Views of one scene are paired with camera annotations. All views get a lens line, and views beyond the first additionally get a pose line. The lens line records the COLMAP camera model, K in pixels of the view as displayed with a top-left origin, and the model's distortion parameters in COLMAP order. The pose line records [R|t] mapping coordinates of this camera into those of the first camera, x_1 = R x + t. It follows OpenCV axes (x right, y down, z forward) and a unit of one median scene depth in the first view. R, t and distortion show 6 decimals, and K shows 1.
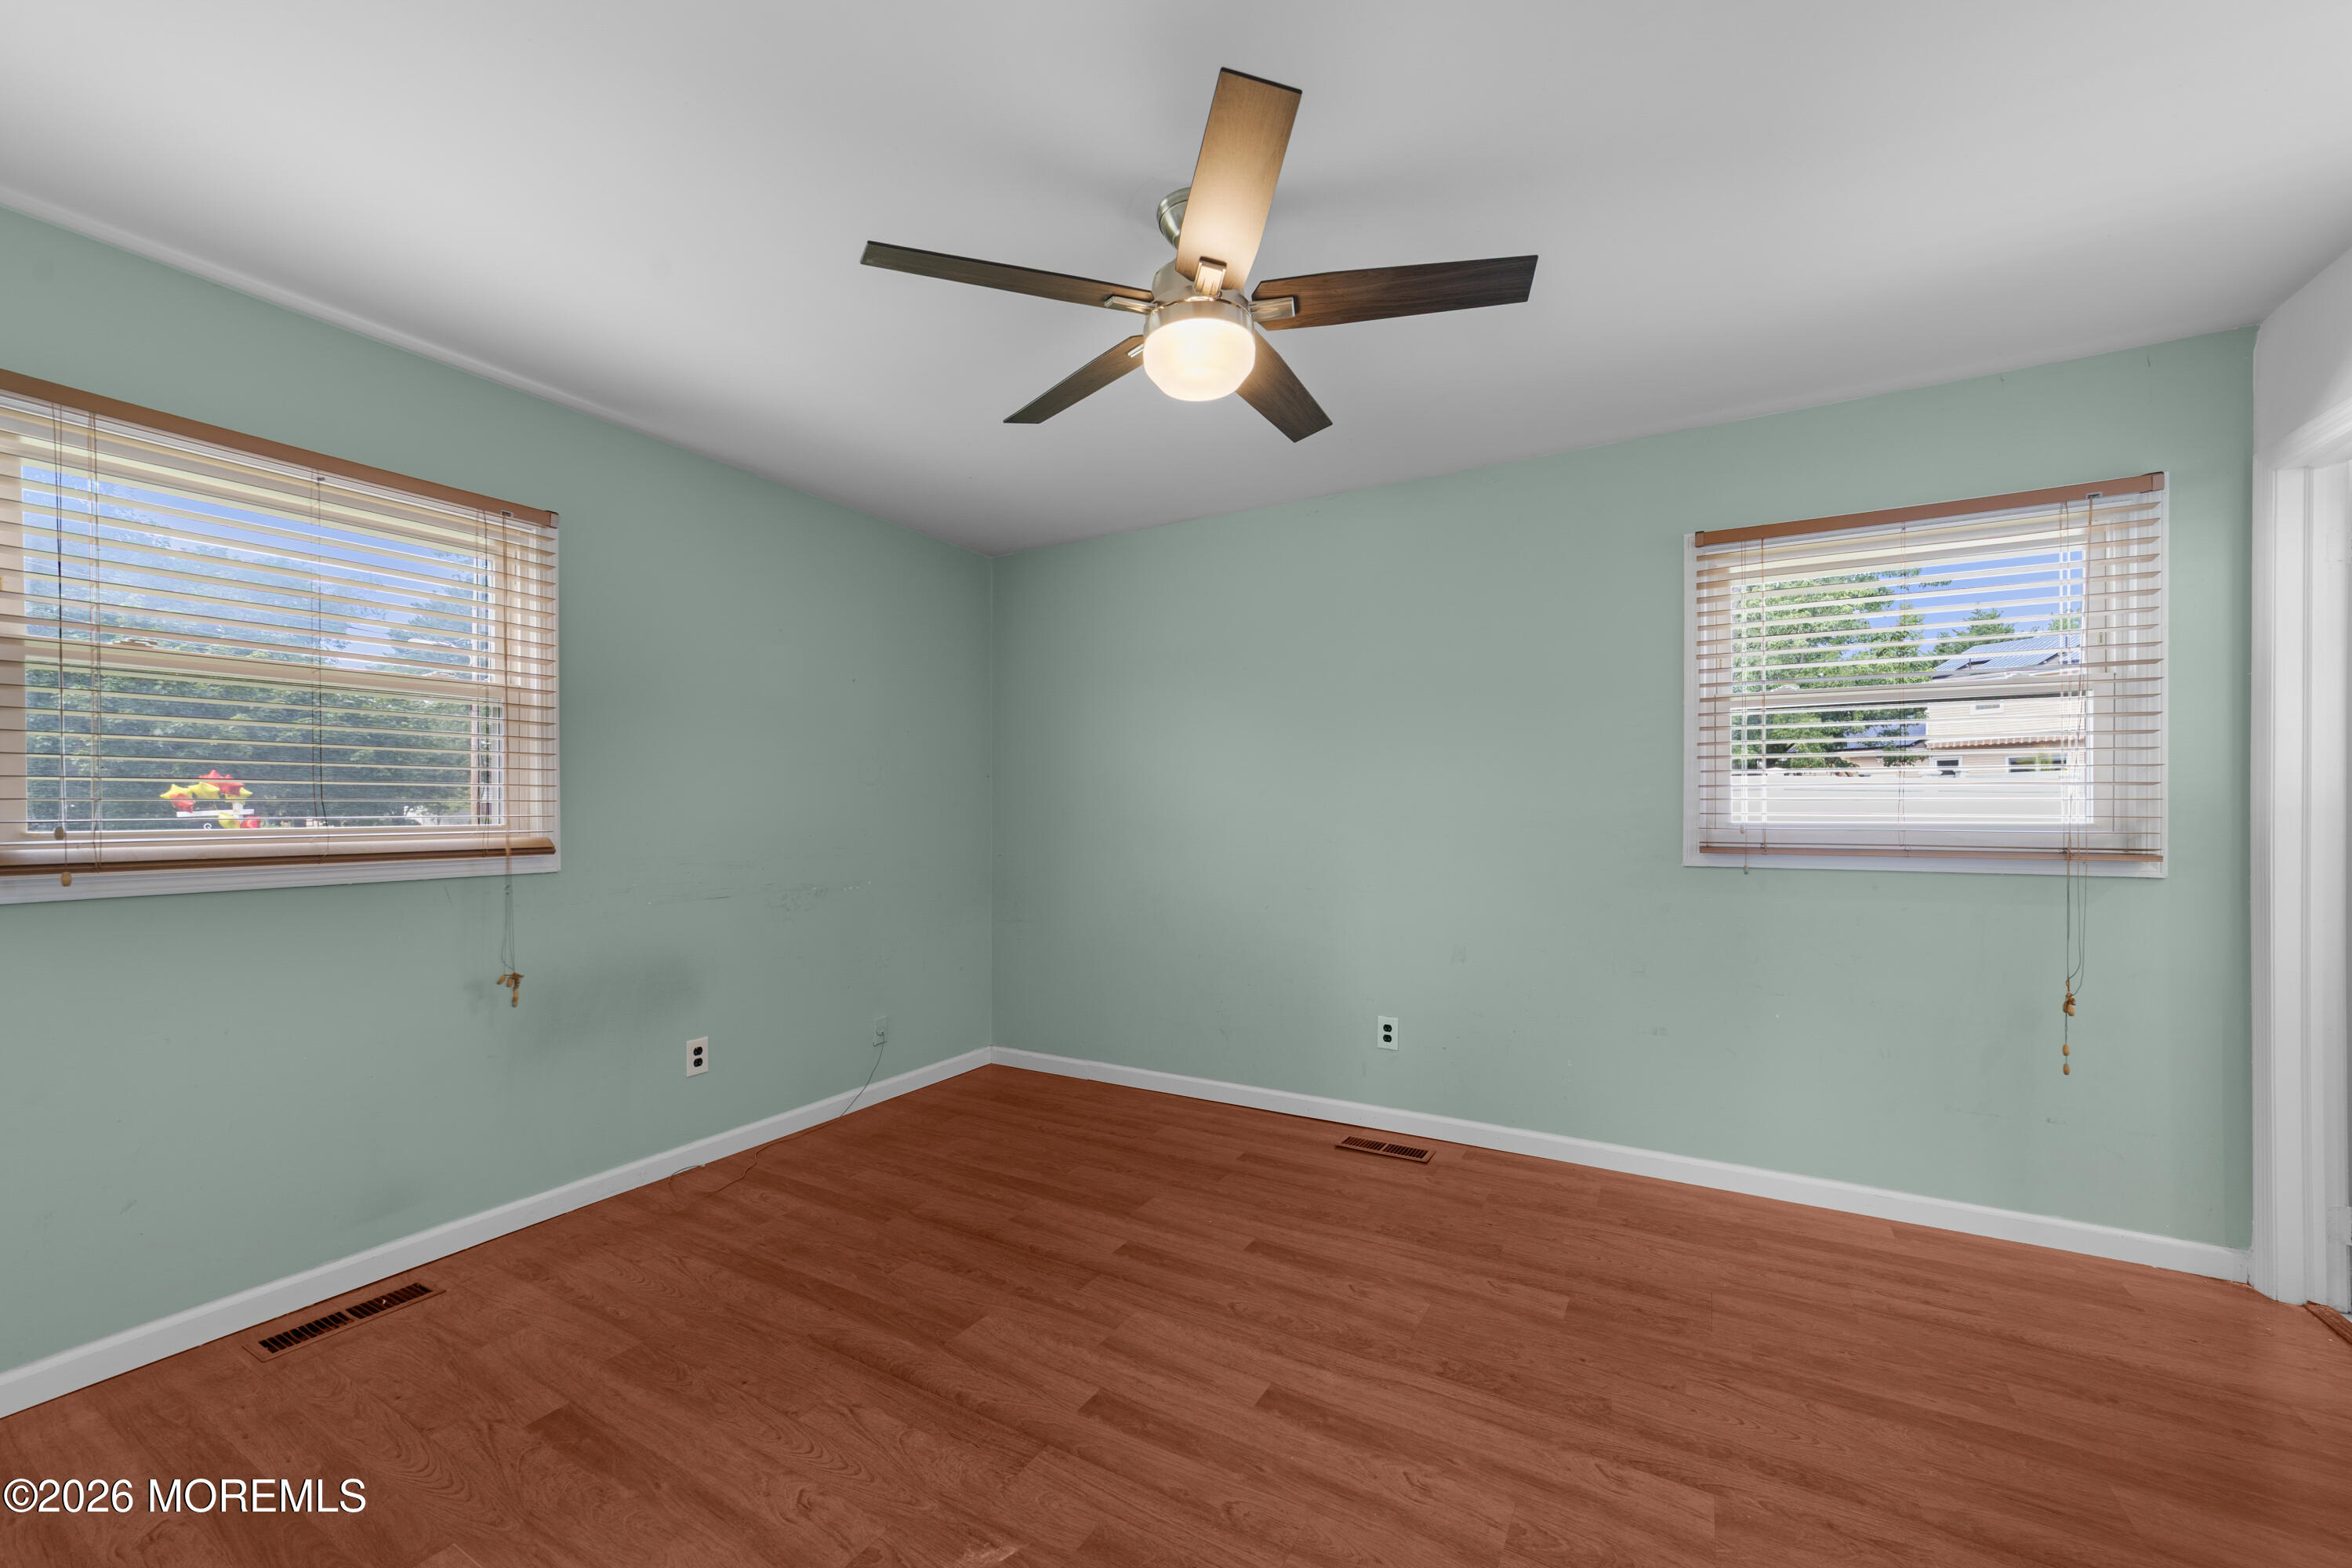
lens RADIAL K [[914.5, 0, 1182.6], [0, 914.5, 781.3], [0, 0, 1]] dist [0.000520, 0.000243]
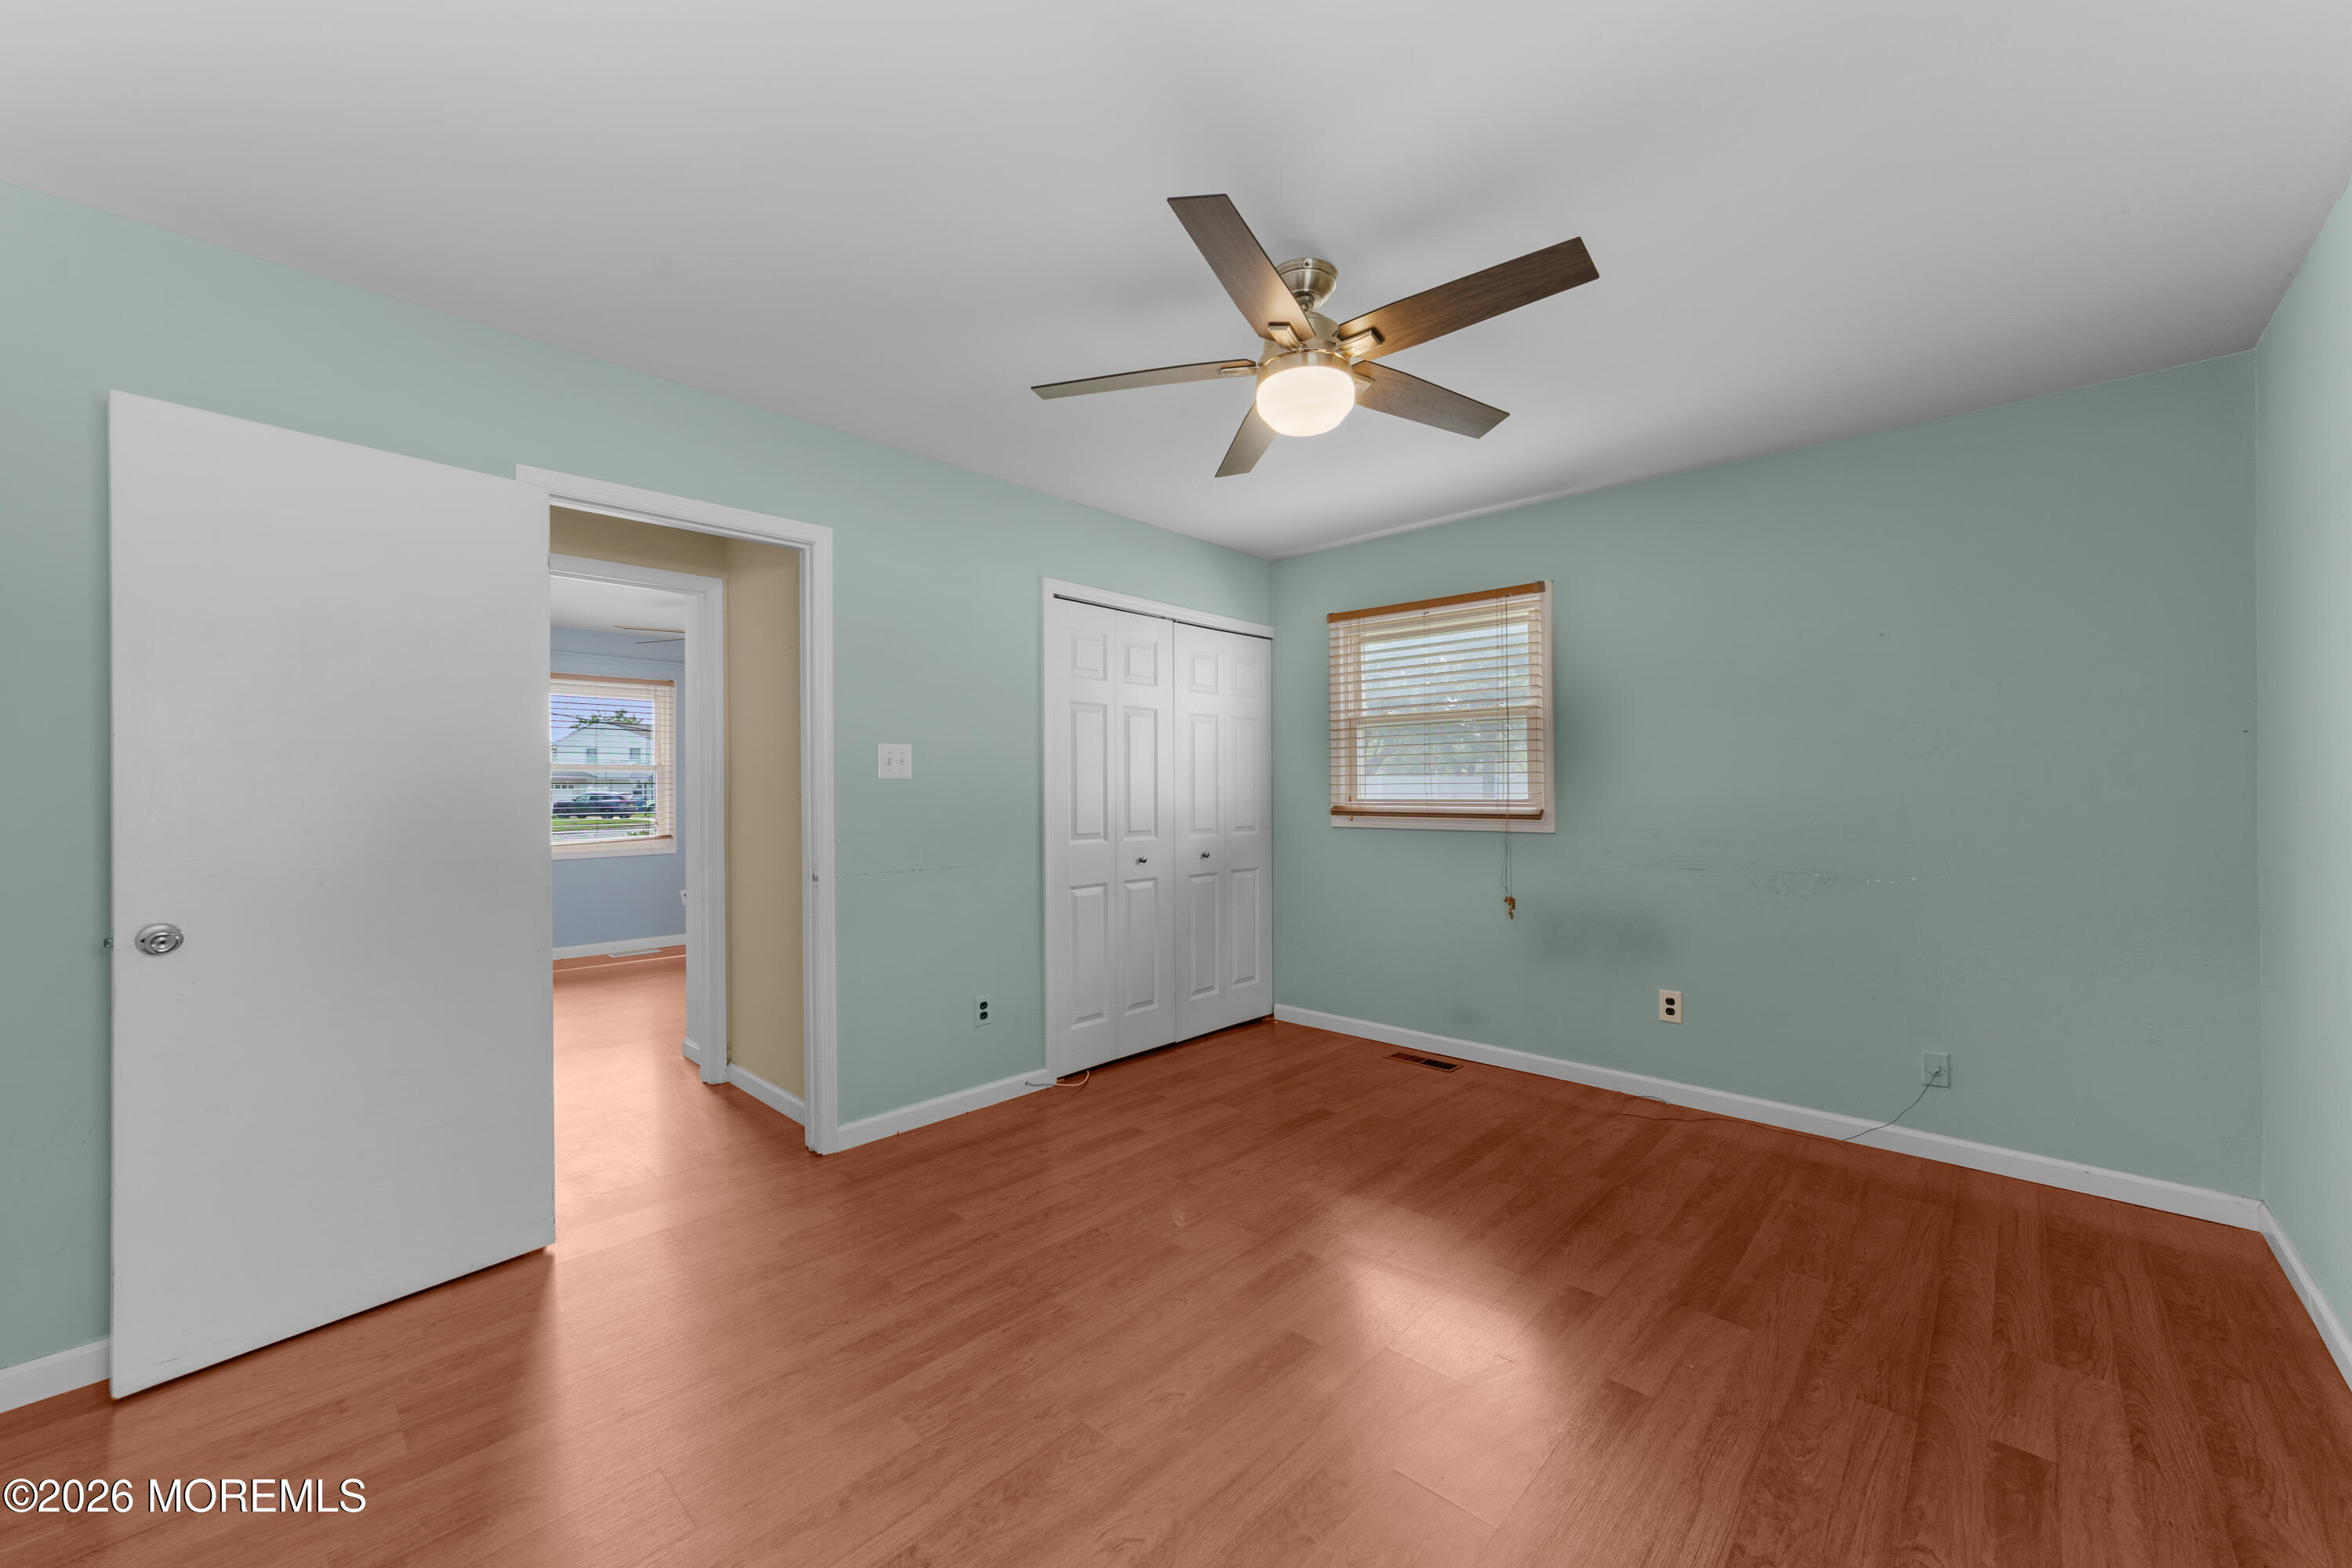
lens RADIAL K [[914.5, 0, 1182.6], [0, 914.5, 781.3], [0, 0, 1]] dist [0.000520, 0.000243]
pose [[-0.245565, -0.011543, -0.969311, 0.808780], [0.033353, 0.999236, -0.020349, 0.029302], [0.968806, -0.037327, -0.244993, 0.798267]]
